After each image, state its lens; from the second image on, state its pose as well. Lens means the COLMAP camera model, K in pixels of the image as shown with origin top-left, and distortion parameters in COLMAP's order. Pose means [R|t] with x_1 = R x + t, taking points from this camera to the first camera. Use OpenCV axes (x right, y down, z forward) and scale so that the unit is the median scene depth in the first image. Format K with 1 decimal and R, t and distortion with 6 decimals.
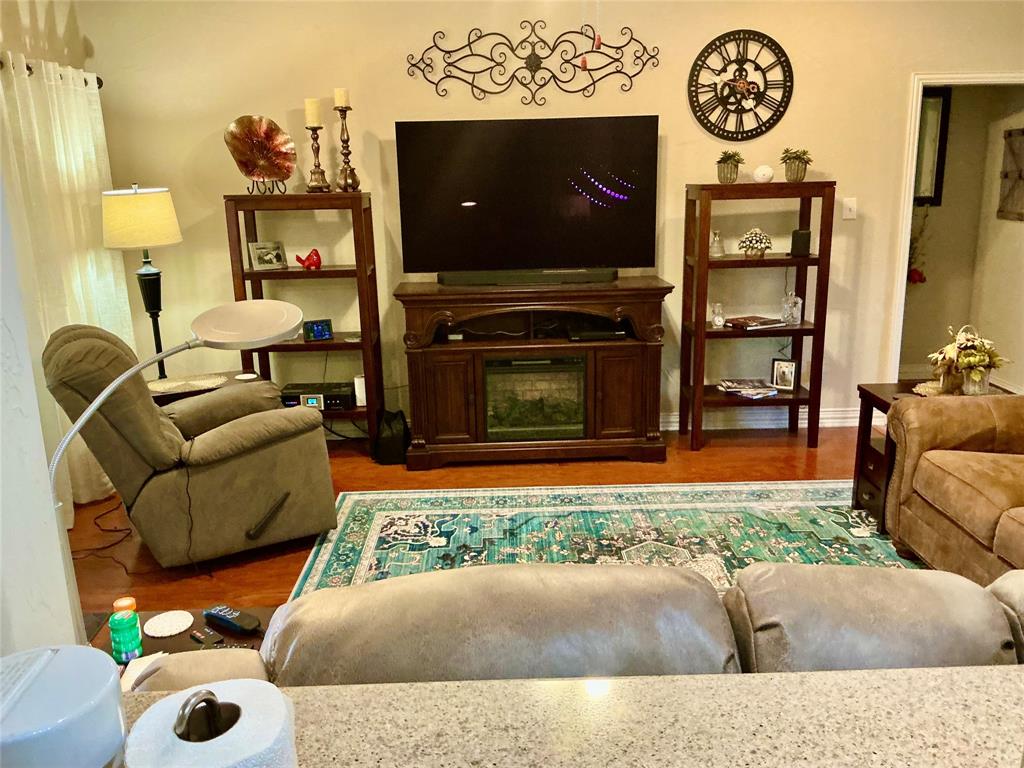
lens RADIAL K [[844.3, 0, 512.2], [0, 844.3, 381.8], [0, 0, 1]] dist [0.059585, -0.110485]
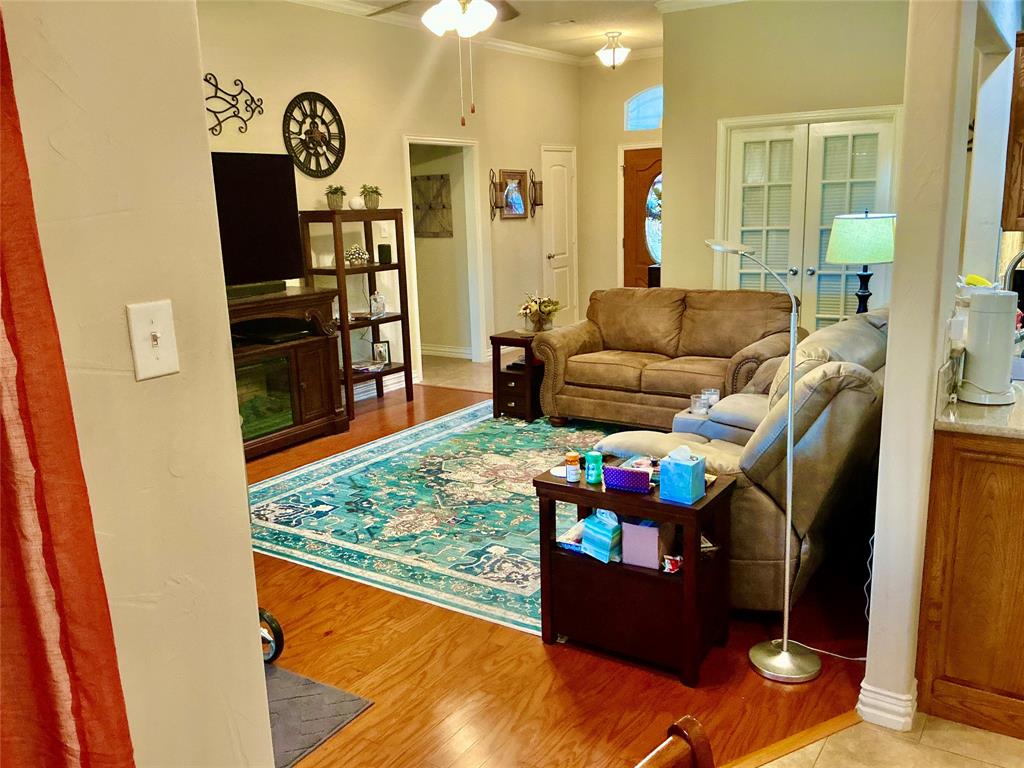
lens RADIAL K [[844.3, 0, 514.8], [0, 844.3, 385.4], [0, 0, 1]] dist [0.059585, -0.110485]
pose [[0.565353, -0.171035, 0.806922, -0.780661], [0.212654, 0.975419, 0.057758, 0.011310], [-0.796966, 0.138942, 0.587827, 0.072062]]
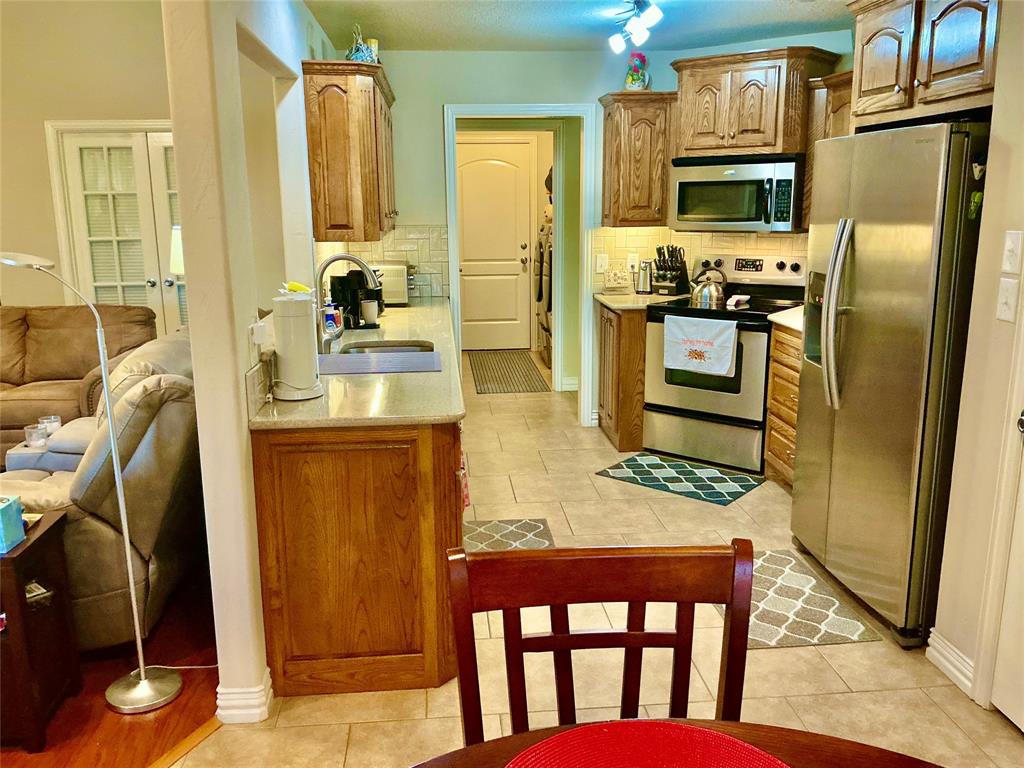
lens RADIAL K [[844.3, 0, 503.7], [0, 844.3, 380.6], [0, 0, 1]] dist [0.059585, -0.110485]
pose [[-0.064800, -0.188185, 0.979994, -0.759805], [0.246902, 0.948500, 0.198463, 0.025304], [-0.966871, 0.254823, -0.014999, 0.010863]]
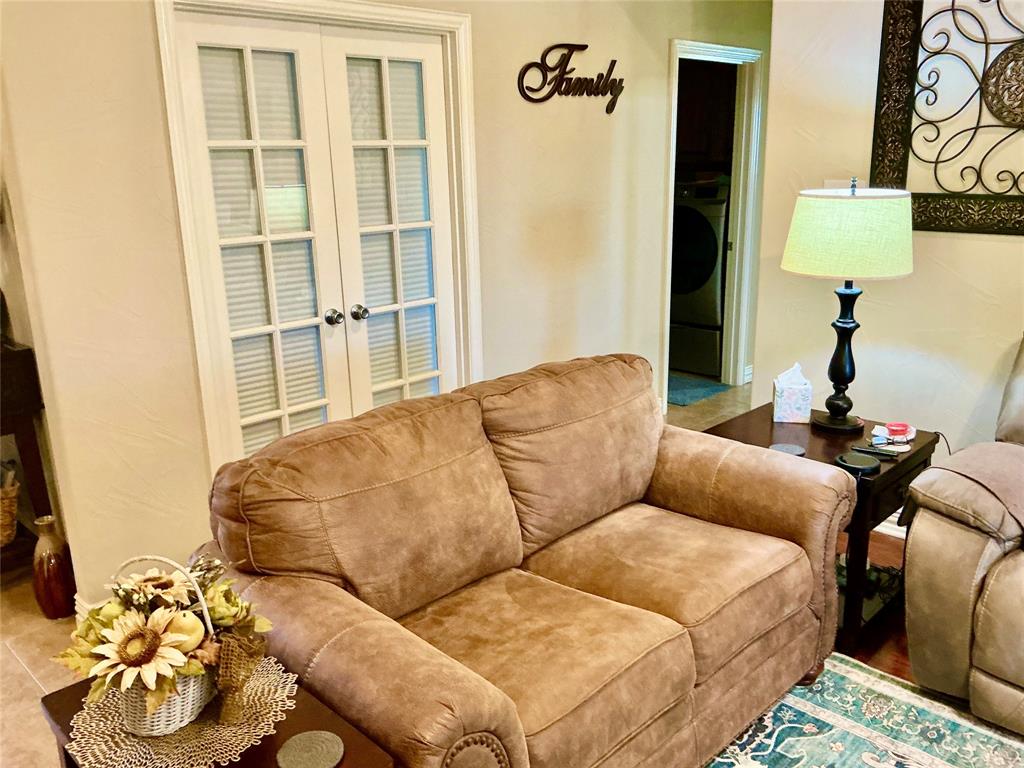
lens RADIAL K [[844.3, 0, 517.6], [0, 844.3, 381.0], [0, 0, 1]] dist [0.059585, -0.110485]
pose [[-0.698505, -0.142005, 0.701374, 0.148543], [0.206649, 0.898329, 0.387686, -0.224927], [-0.685118, 0.415739, -0.598143, 0.976723]]
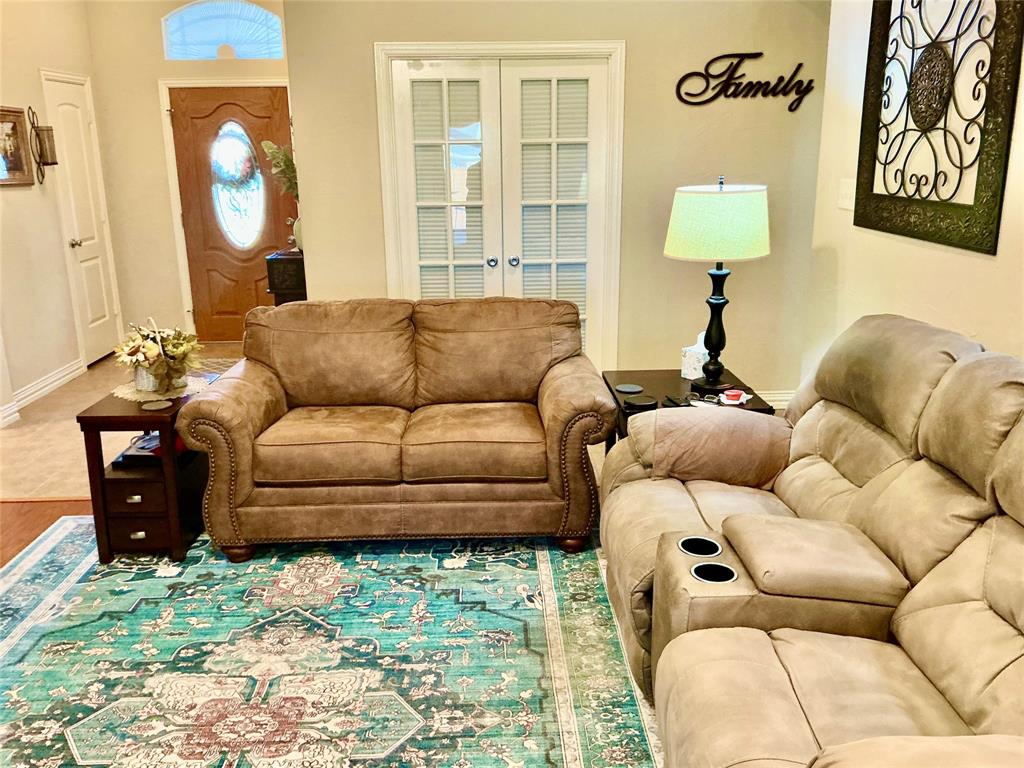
lens RADIAL K [[844.3, 0, 517.7], [0, 844.3, 381.3], [0, 0, 1]] dist [0.059585, -0.110485]
pose [[-0.022434, -0.235992, 0.971496, -0.353836], [0.245149, 0.940775, 0.234190, -0.107606], [-0.969226, 0.243415, 0.036748, 0.535019]]
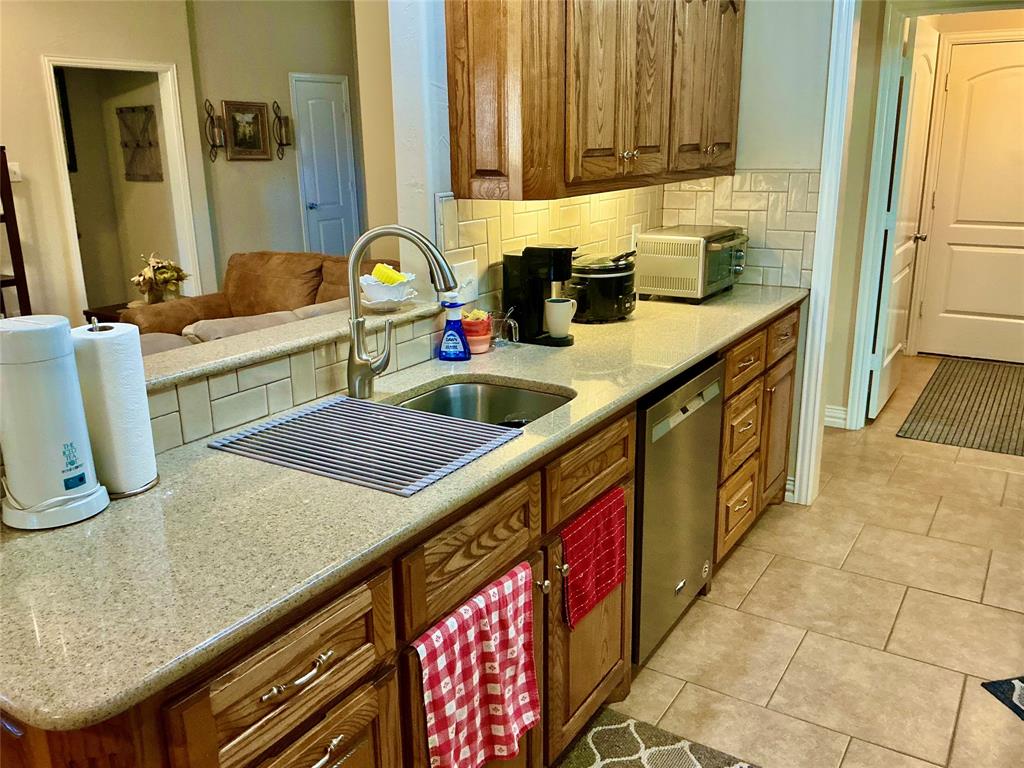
lens RADIAL K [[844.3, 0, 514.3], [0, 844.3, 389.5], [0, 0, 1]] dist [0.059585, -0.110485]
pose [[0.551698, -0.219437, 0.804660, -0.250135], [0.197449, 0.971707, 0.129615, 0.074027], [-0.810335, 0.087371, 0.579416, -0.194484]]
